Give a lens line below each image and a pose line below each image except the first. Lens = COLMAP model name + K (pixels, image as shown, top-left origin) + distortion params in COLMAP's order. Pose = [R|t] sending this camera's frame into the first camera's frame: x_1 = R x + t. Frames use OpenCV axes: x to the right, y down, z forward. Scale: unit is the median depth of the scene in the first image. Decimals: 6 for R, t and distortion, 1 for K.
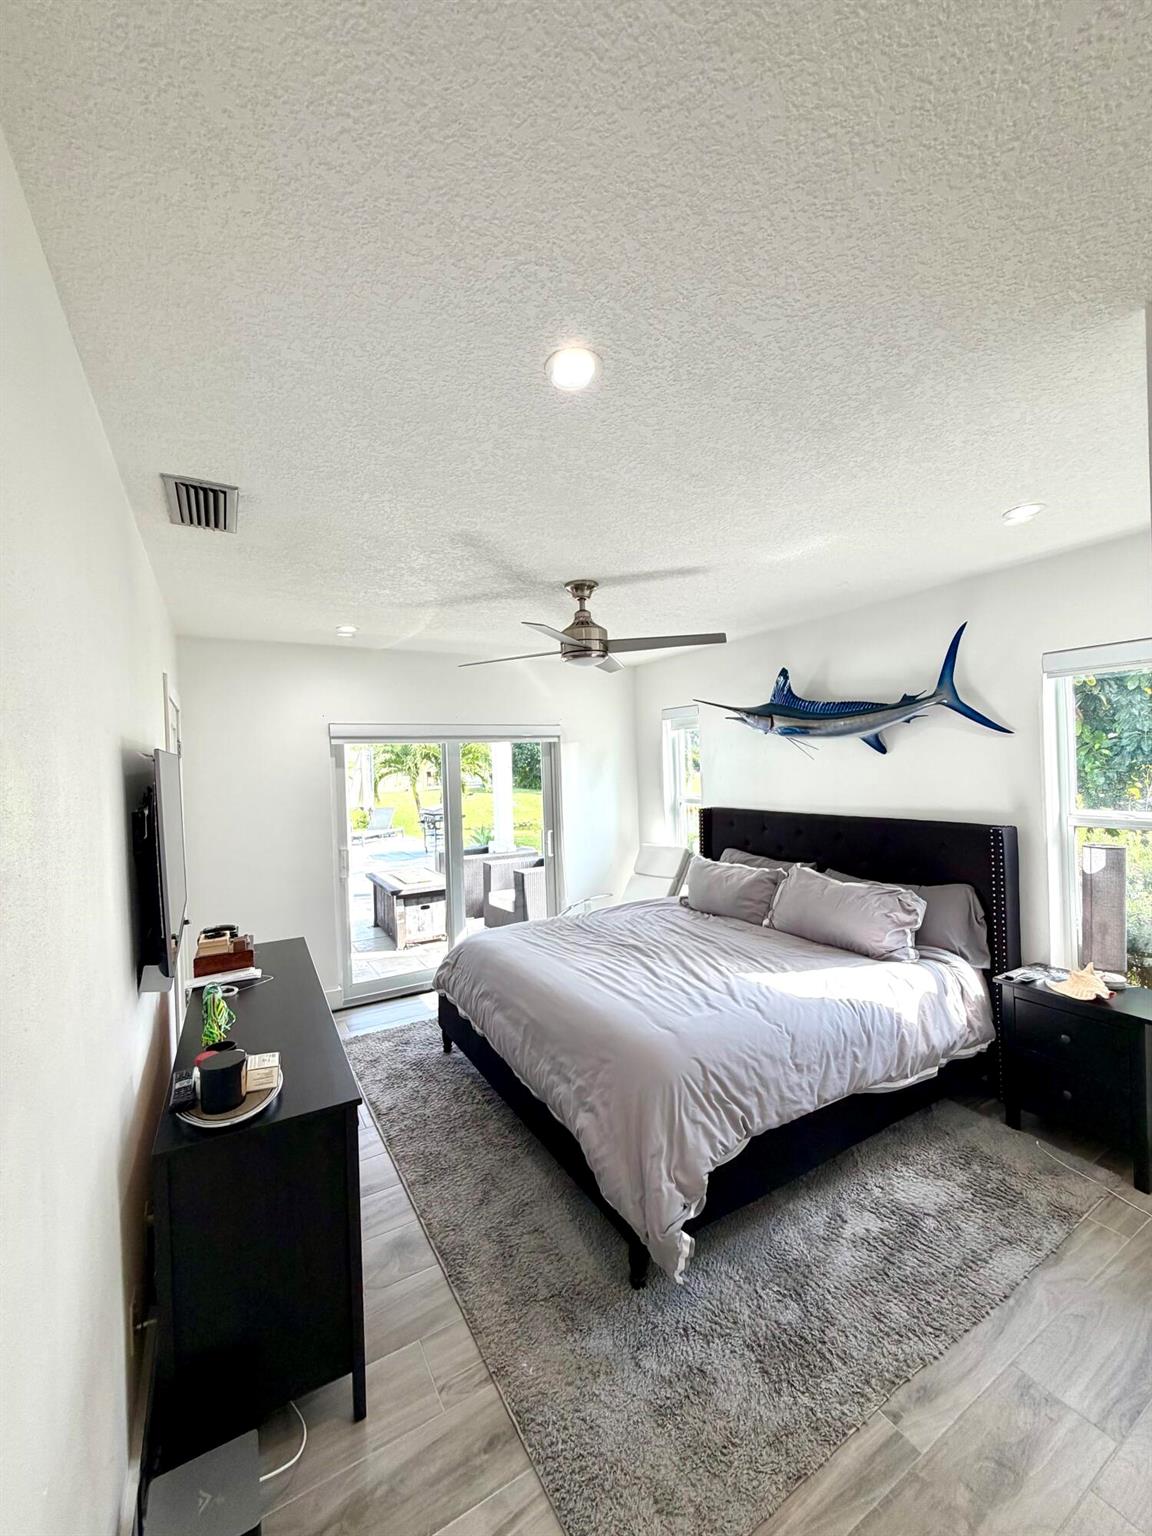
lens RADIAL K [[602.1, 0, 584.1], [0, 602.1, 769.7], [0, 0, 1]] dist [-0.002467, 0.000123]
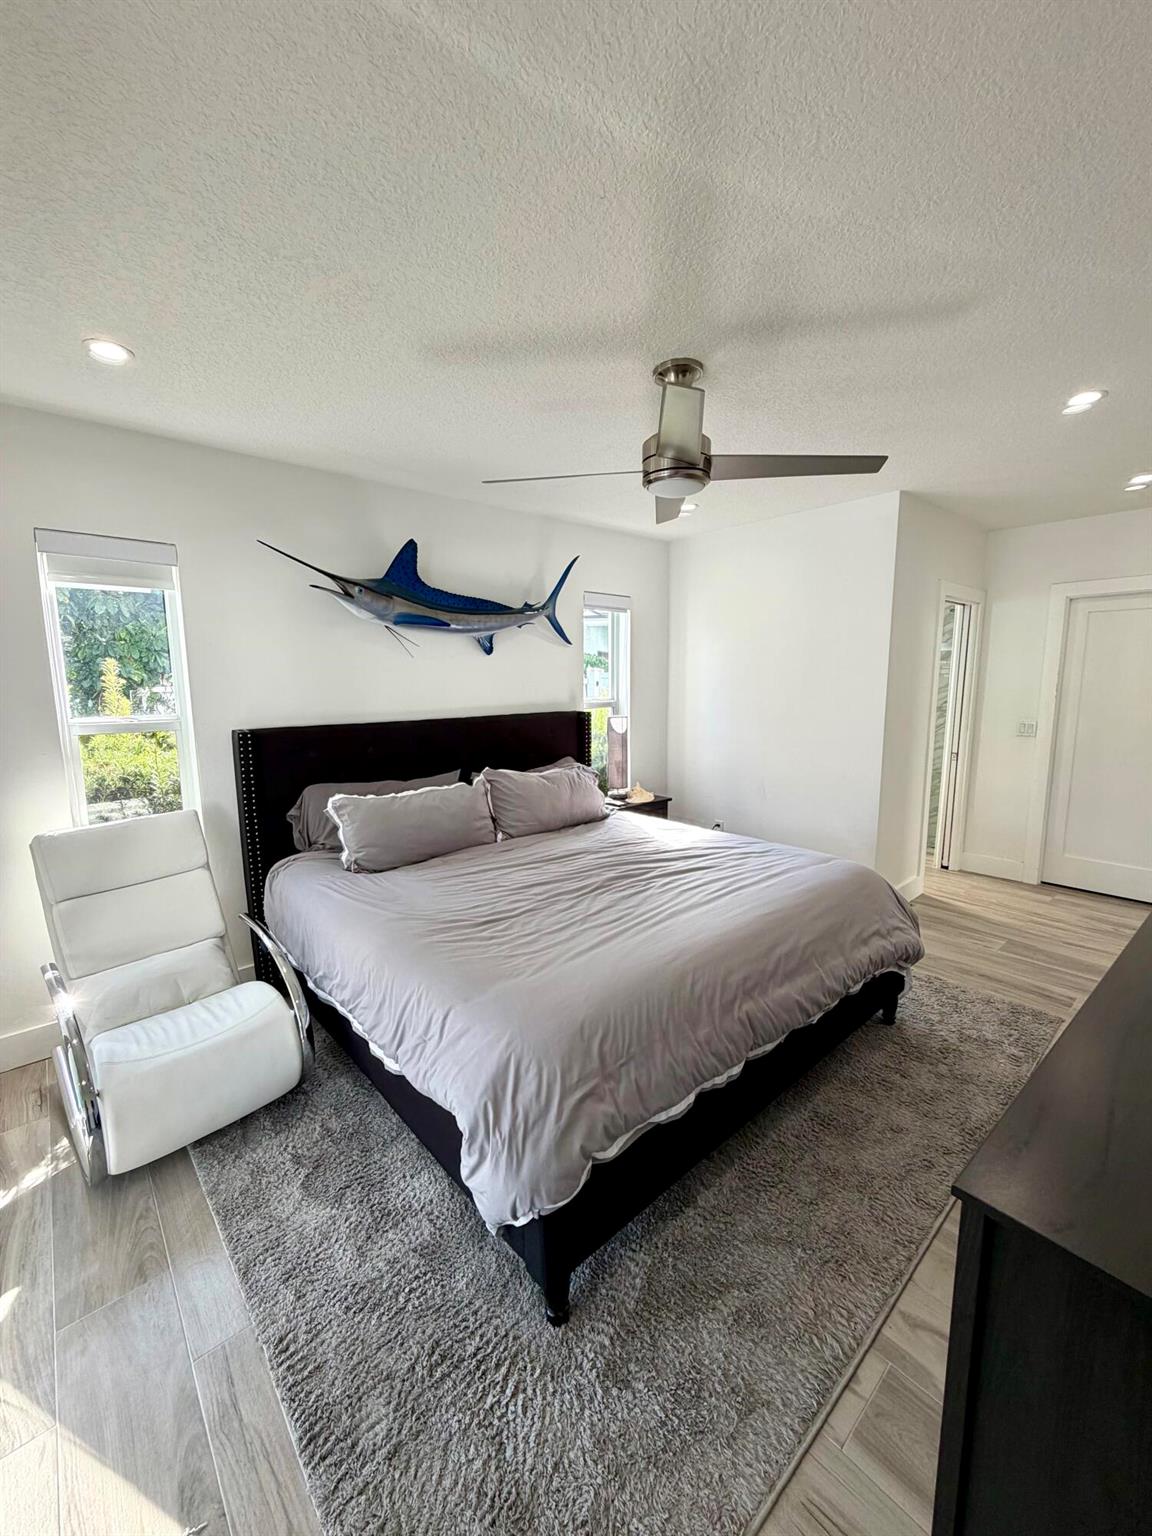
lens RADIAL K [[602.1, 0, 575.5], [0, 602.1, 765.6], [0, 0, 1]] dist [-0.002467, 0.000123]
pose [[-0.178202, -0.109557, 0.977876, -0.584889], [0.018892, 0.993218, 0.114718, 0.048319], [-0.983813, 0.038917, -0.174924, 1.041086]]
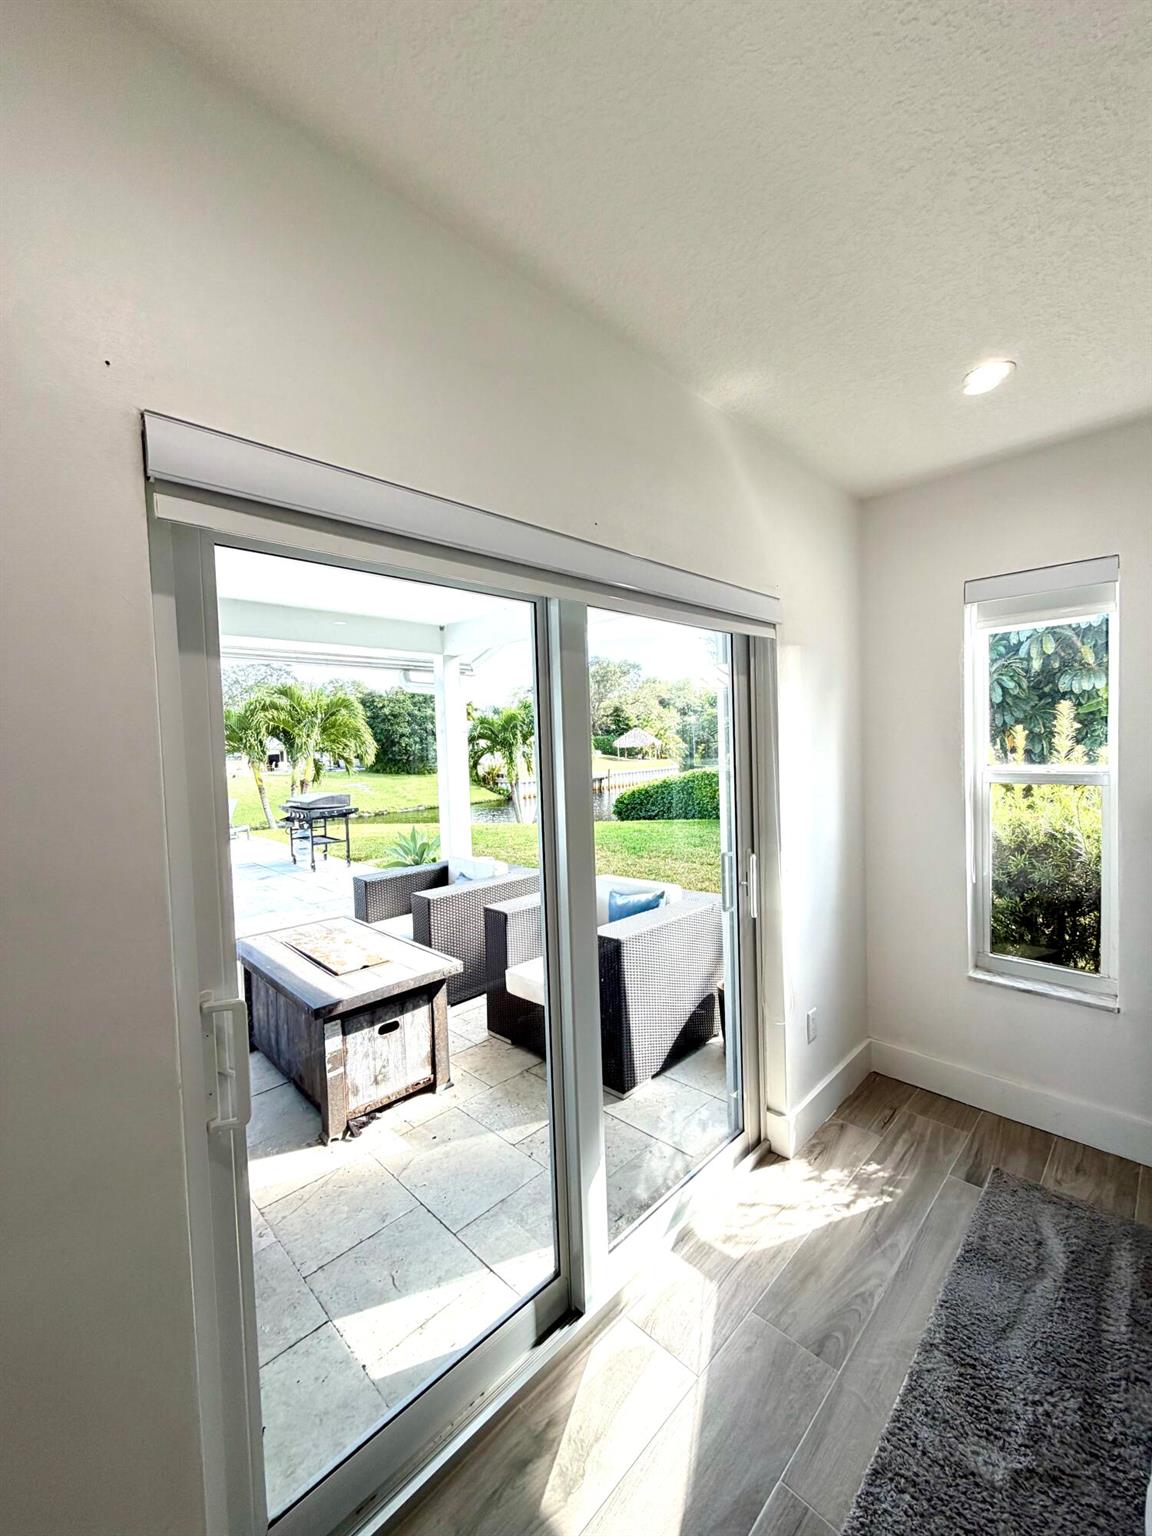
lens RADIAL K [[602.1, 0, 571.9], [0, 602.1, 769.7], [0, 0, 1]] dist [-0.002467, 0.000123]
pose [[0.972948, -0.015032, 0.230535, -0.400800], [0.008461, 0.999530, 0.029463, 0.043337], [-0.230869, -0.026715, 0.972618, 0.930090]]
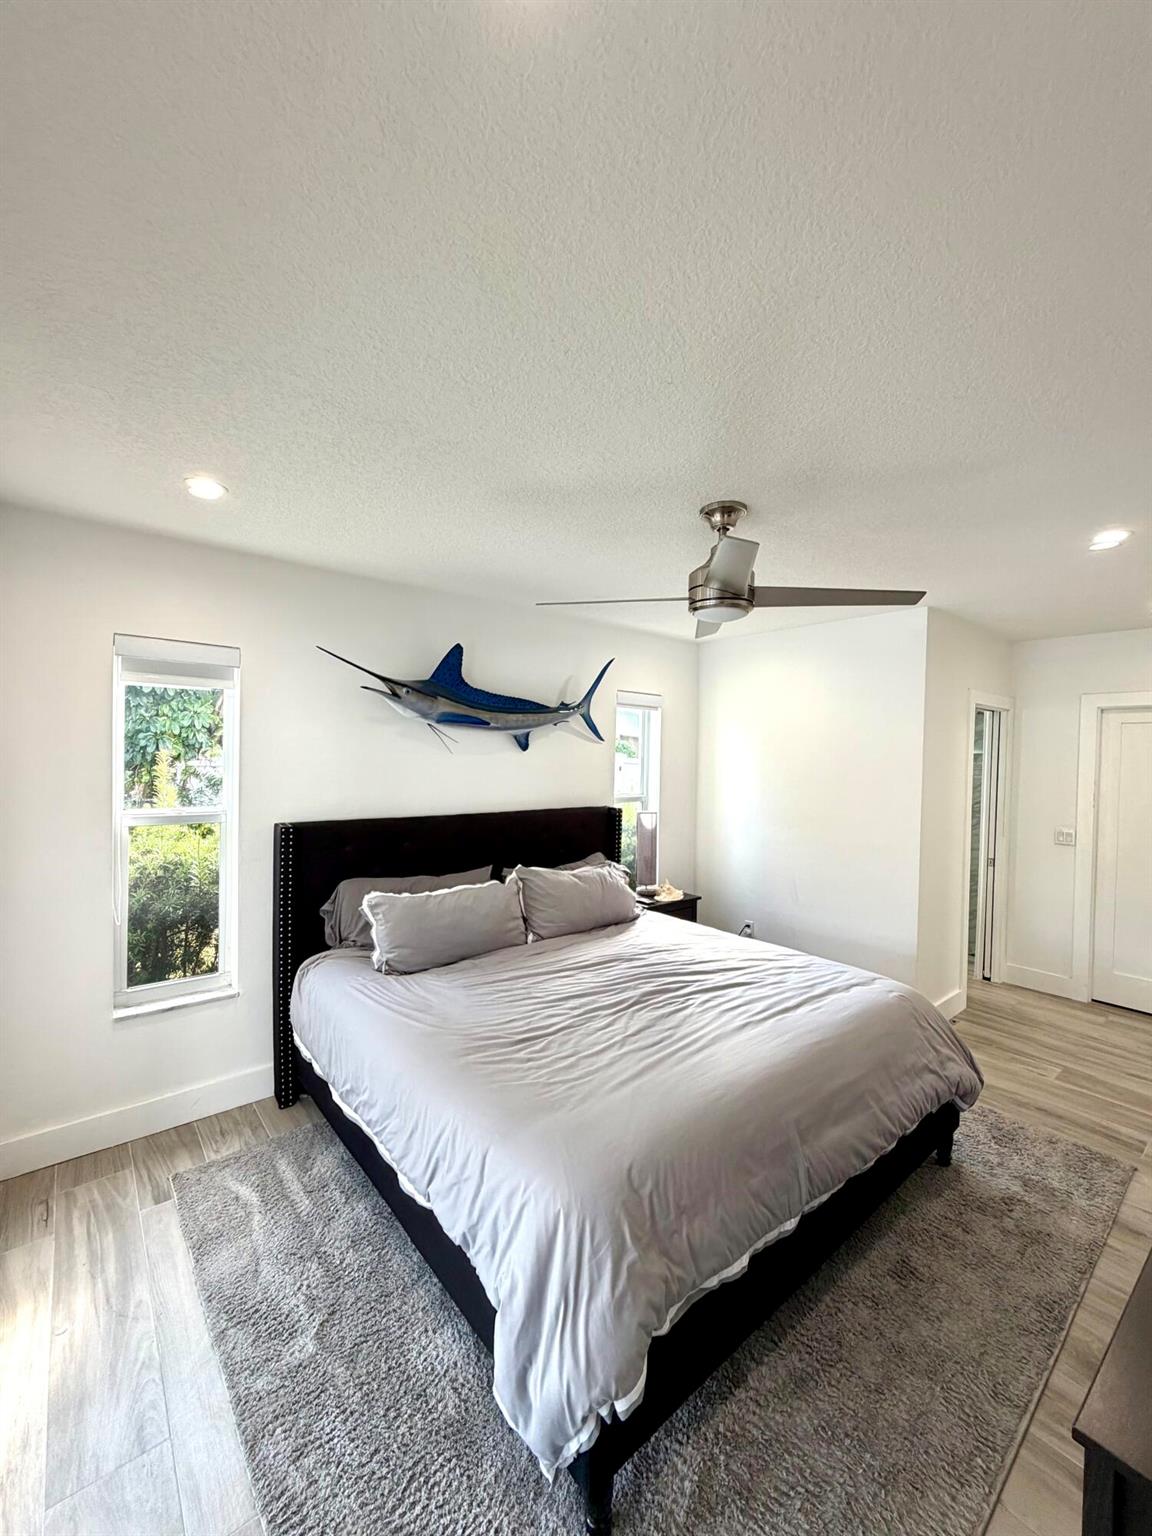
lens RADIAL K [[602.1, 0, 576.8], [0, 602.1, 768.3], [0, 0, 1]] dist [-0.002467, 0.000123]
pose [[-0.150354, 0.008010, 0.988600, -0.583795], [-0.009282, 0.999912, -0.009513, 0.013605], [-0.988589, -0.010607, -0.150266, 1.067549]]
